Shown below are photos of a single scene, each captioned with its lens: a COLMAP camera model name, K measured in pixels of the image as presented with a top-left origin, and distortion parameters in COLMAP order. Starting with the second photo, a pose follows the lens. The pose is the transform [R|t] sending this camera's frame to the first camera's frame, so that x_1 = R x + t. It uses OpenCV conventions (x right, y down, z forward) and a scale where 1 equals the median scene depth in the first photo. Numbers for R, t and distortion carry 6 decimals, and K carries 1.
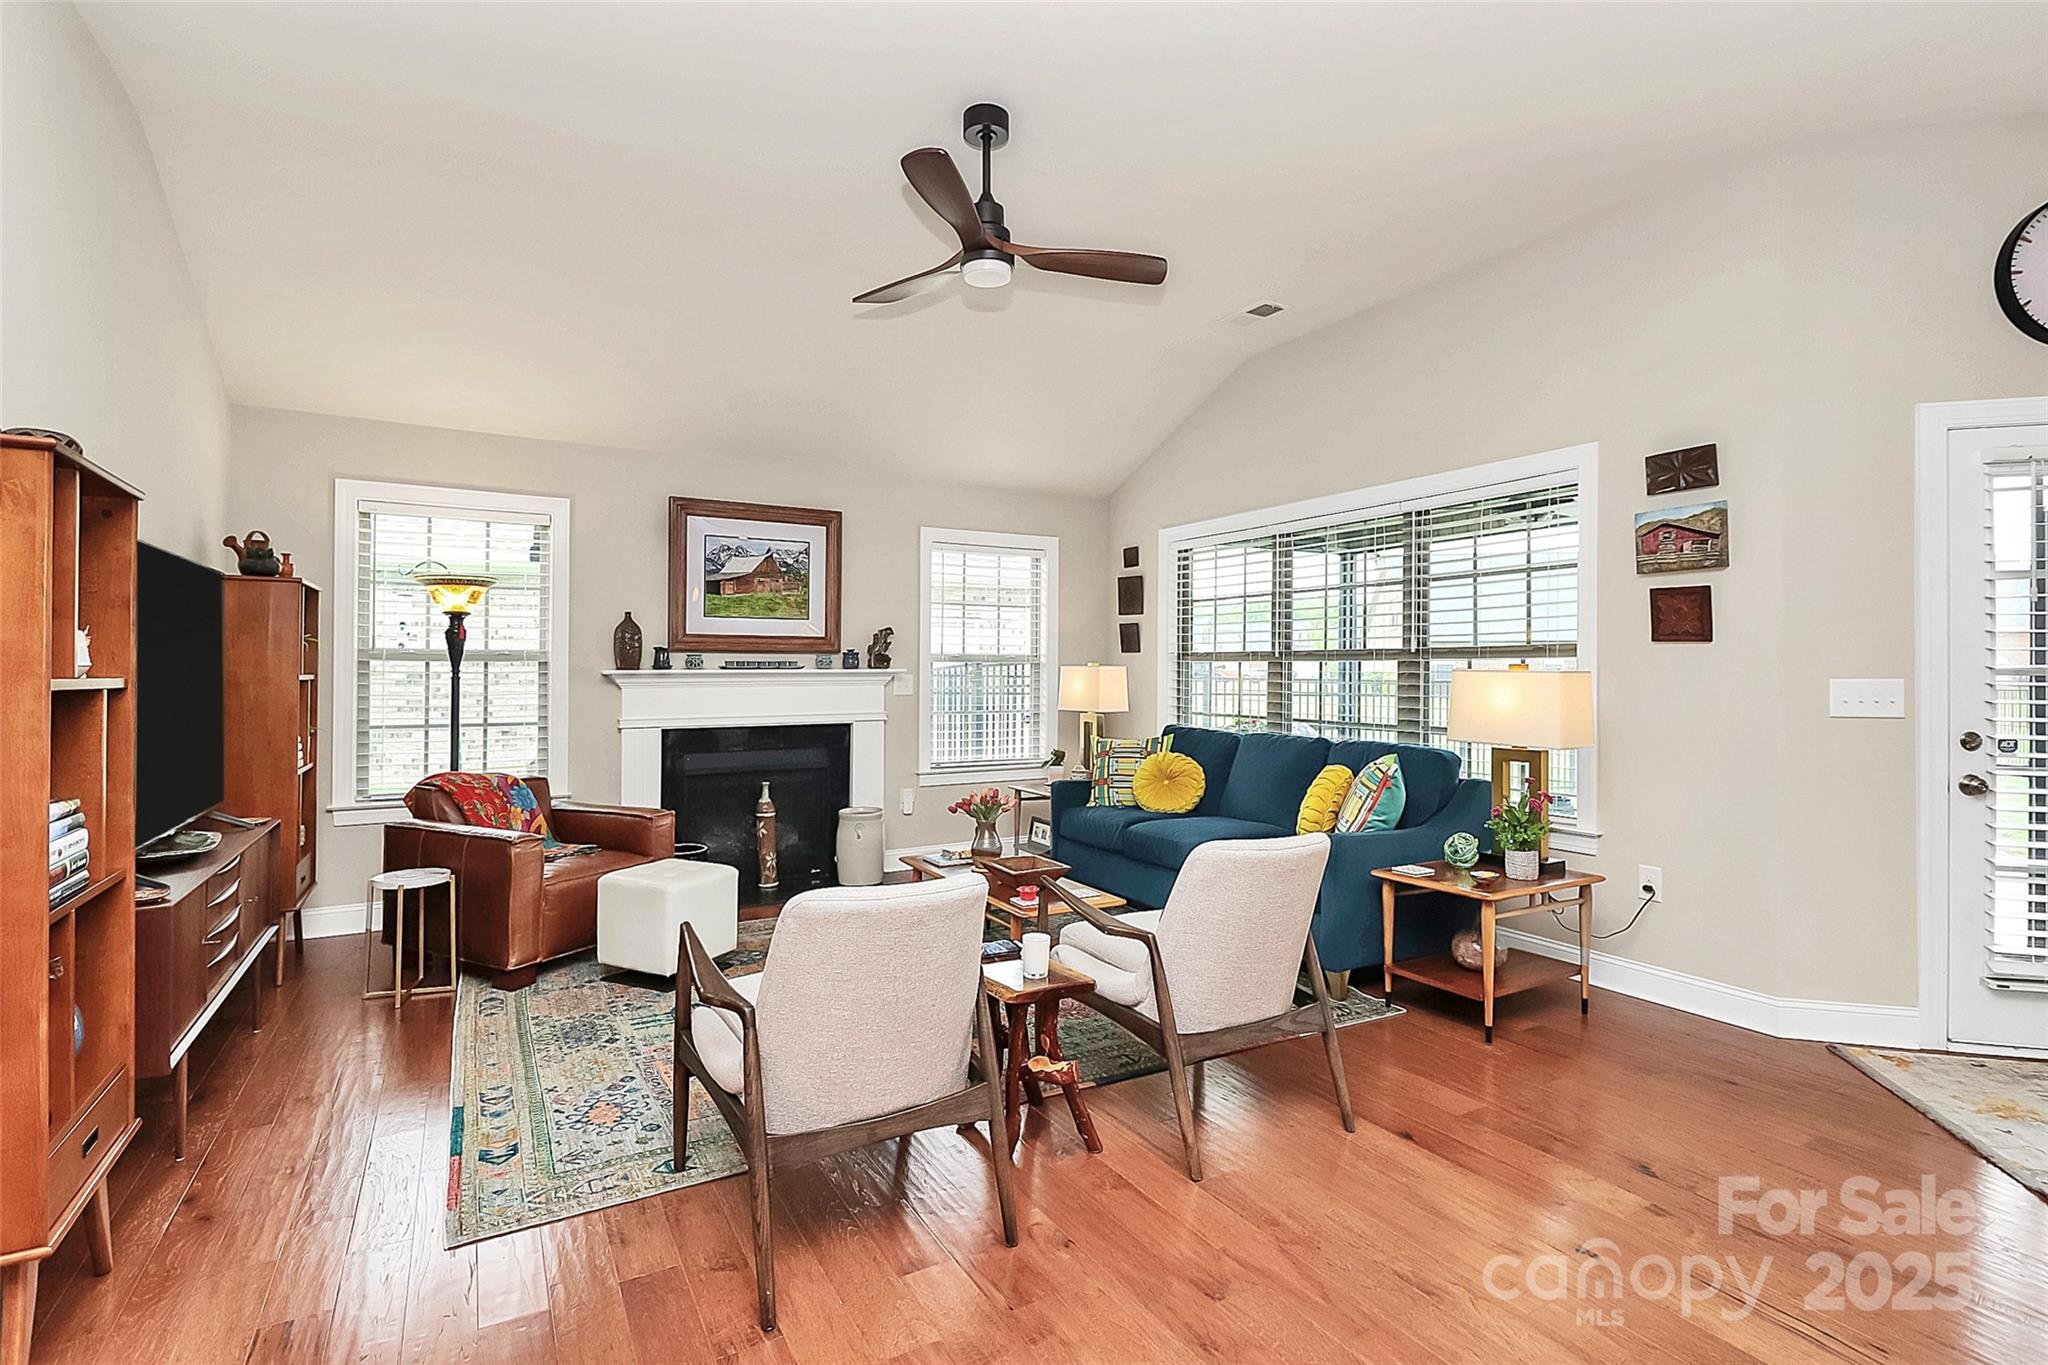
lens RADIAL K [[991.4, 0, 1025.6], [0, 991.4, 647.2], [0, 0, 1]] dist [0.013763, -0.000058]
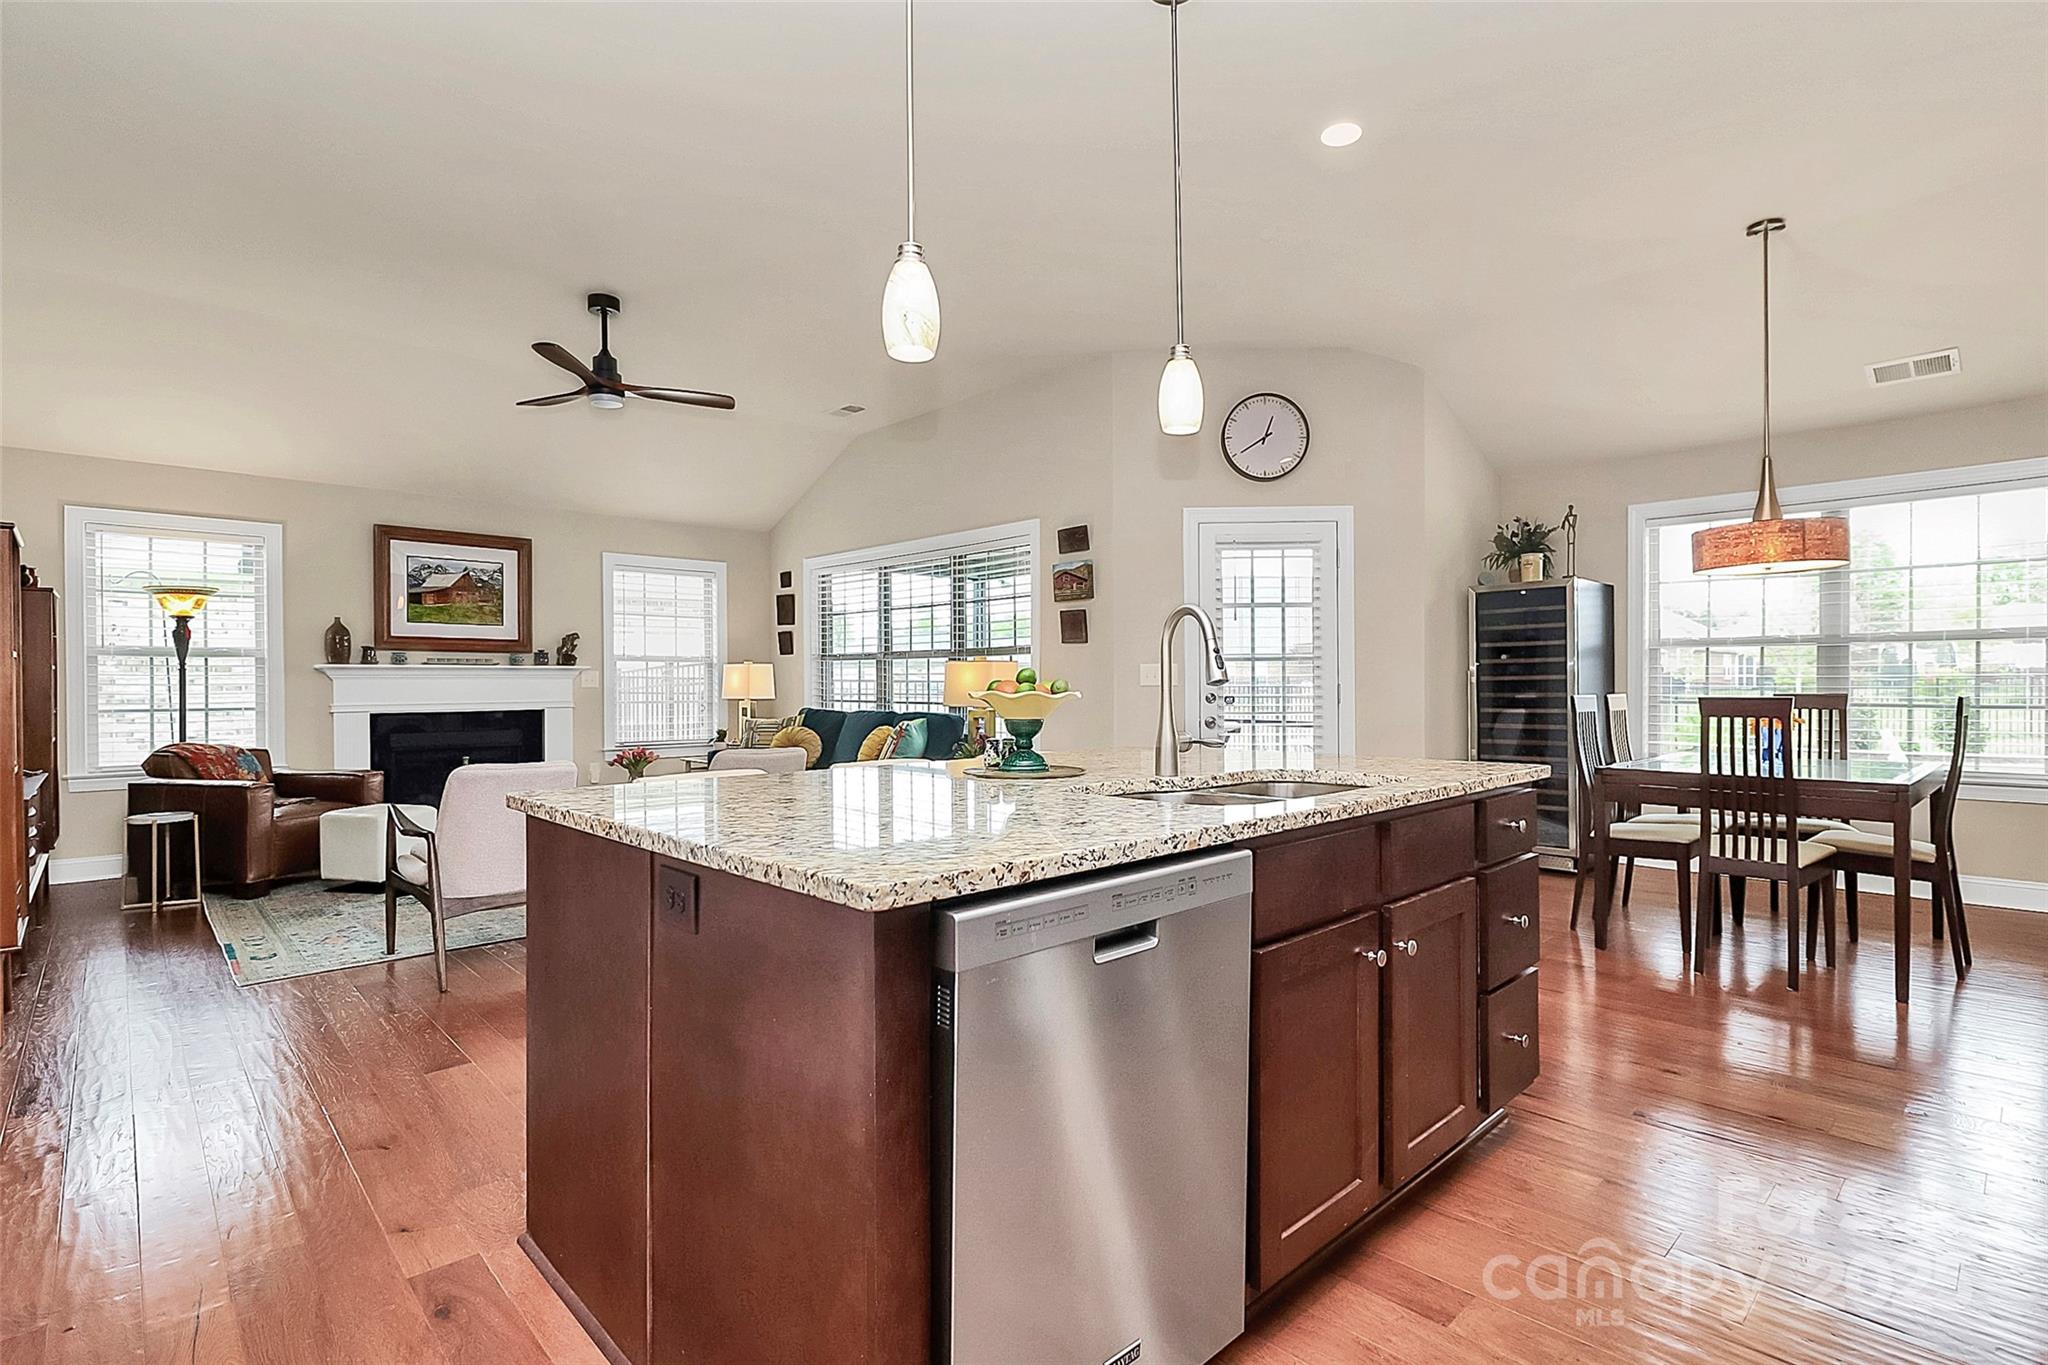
lens RADIAL K [[980.8, 0, 1018.8], [0, 980.8, 679.4], [0, 0, 1]] dist [0.038525, -0.026952]
pose [[0.971516, -0.003700, 0.236945, 0.129145], [-0.001028, 0.999803, 0.019828, 0.016034], [-0.236972, -0.019506, 0.971321, -0.400054]]
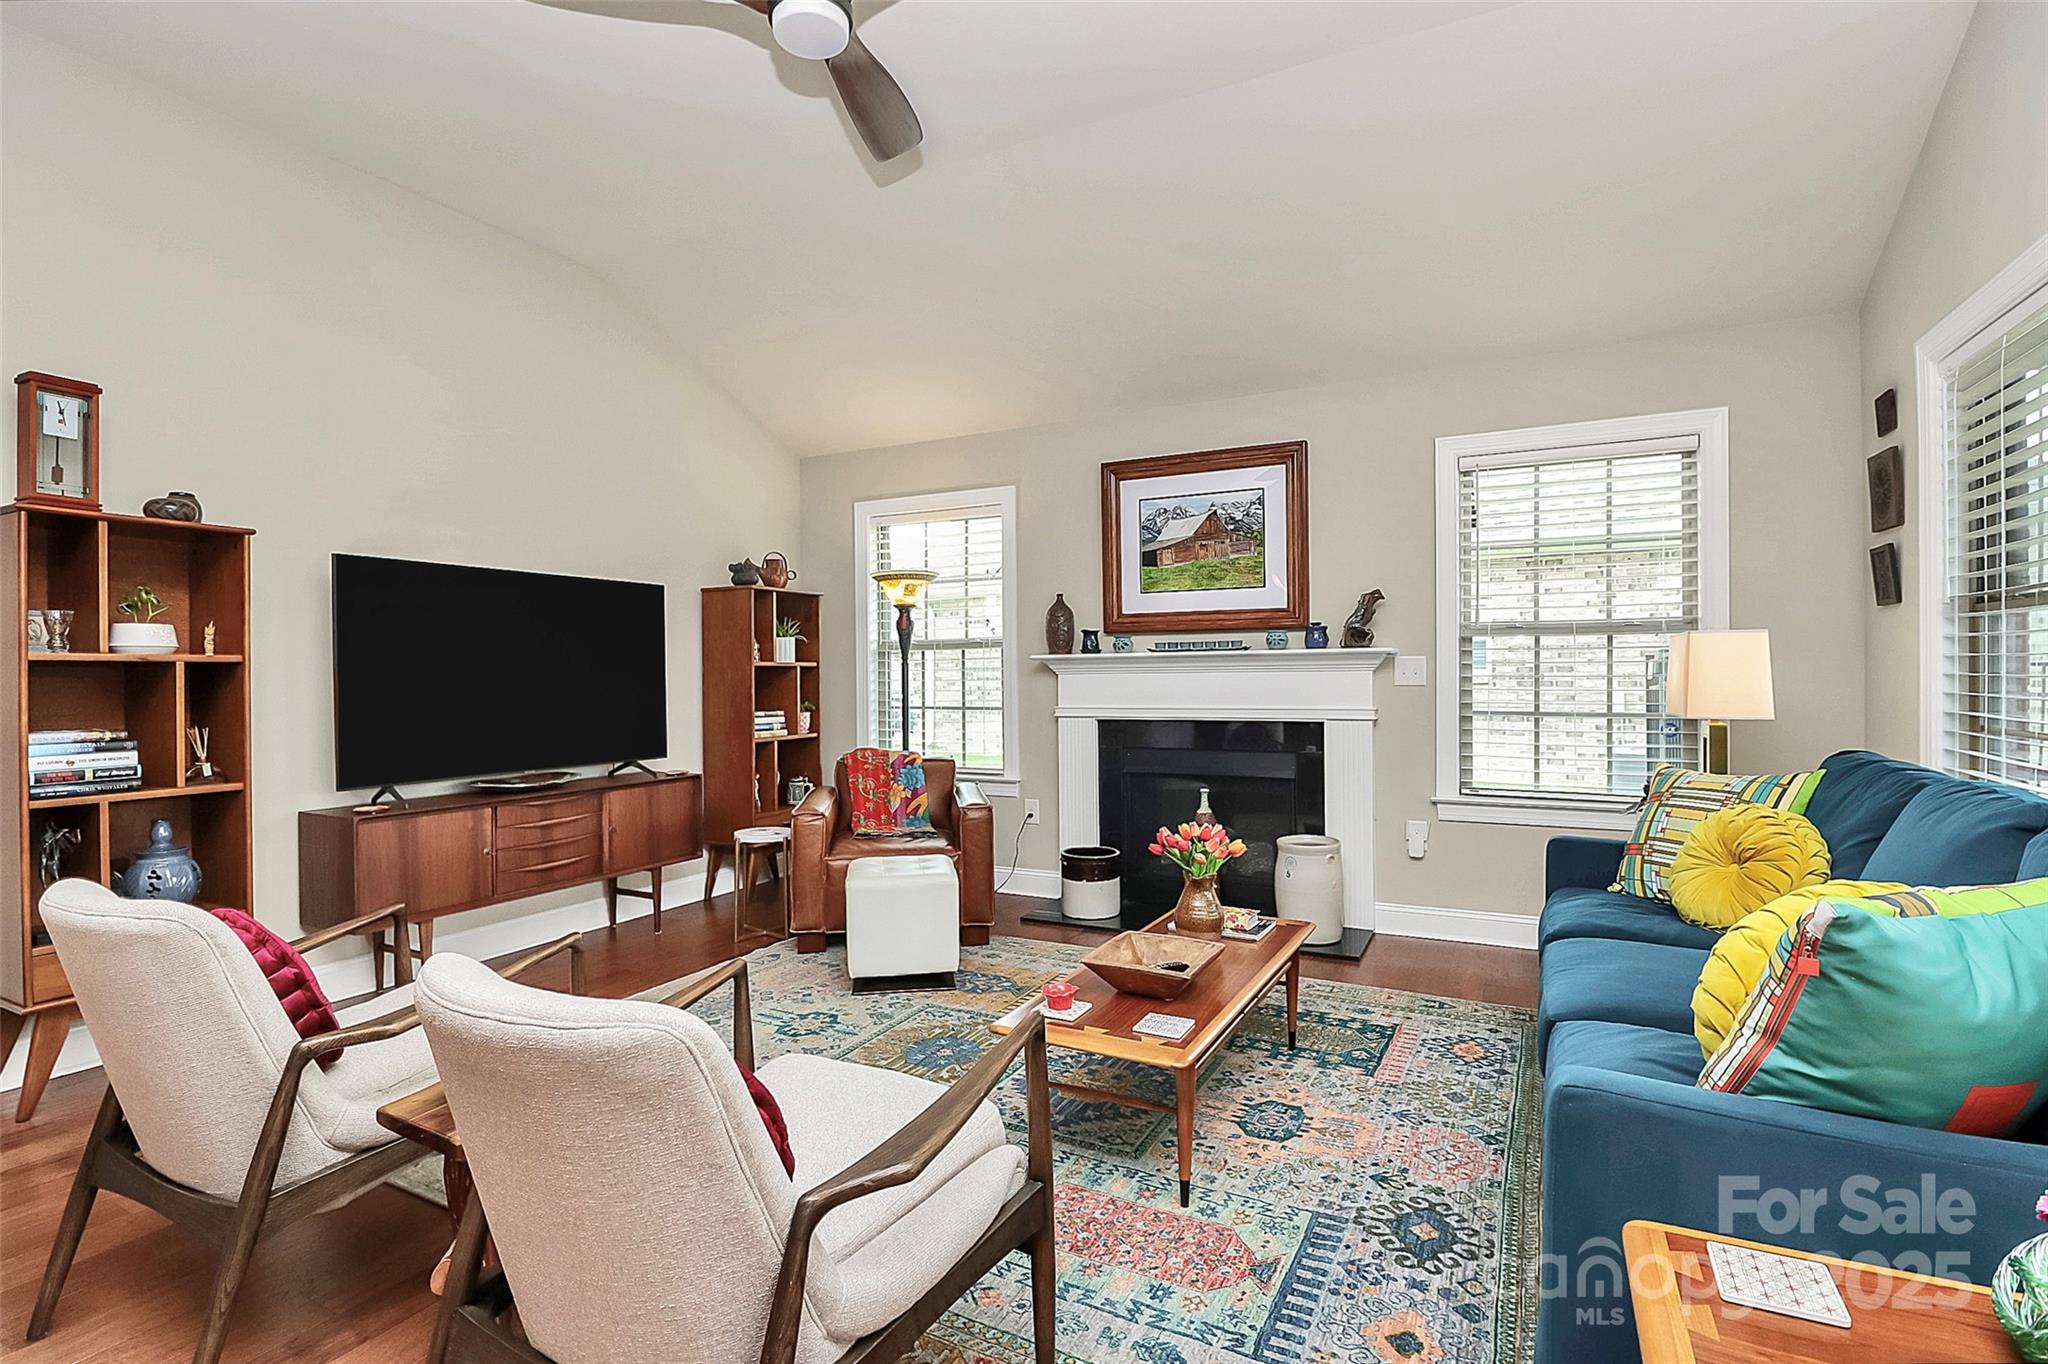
lens RADIAL K [[980.8, 0, 1018.8], [0, 980.8, 678.9], [0, 0, 1]] dist [0.038525, -0.026952]
pose [[0.543207, 0.000573, -0.839599, 0.368541], [0.028367, 0.999416, 0.019035, 0.026967], [0.839120, -0.034157, 0.542874, 0.464264]]
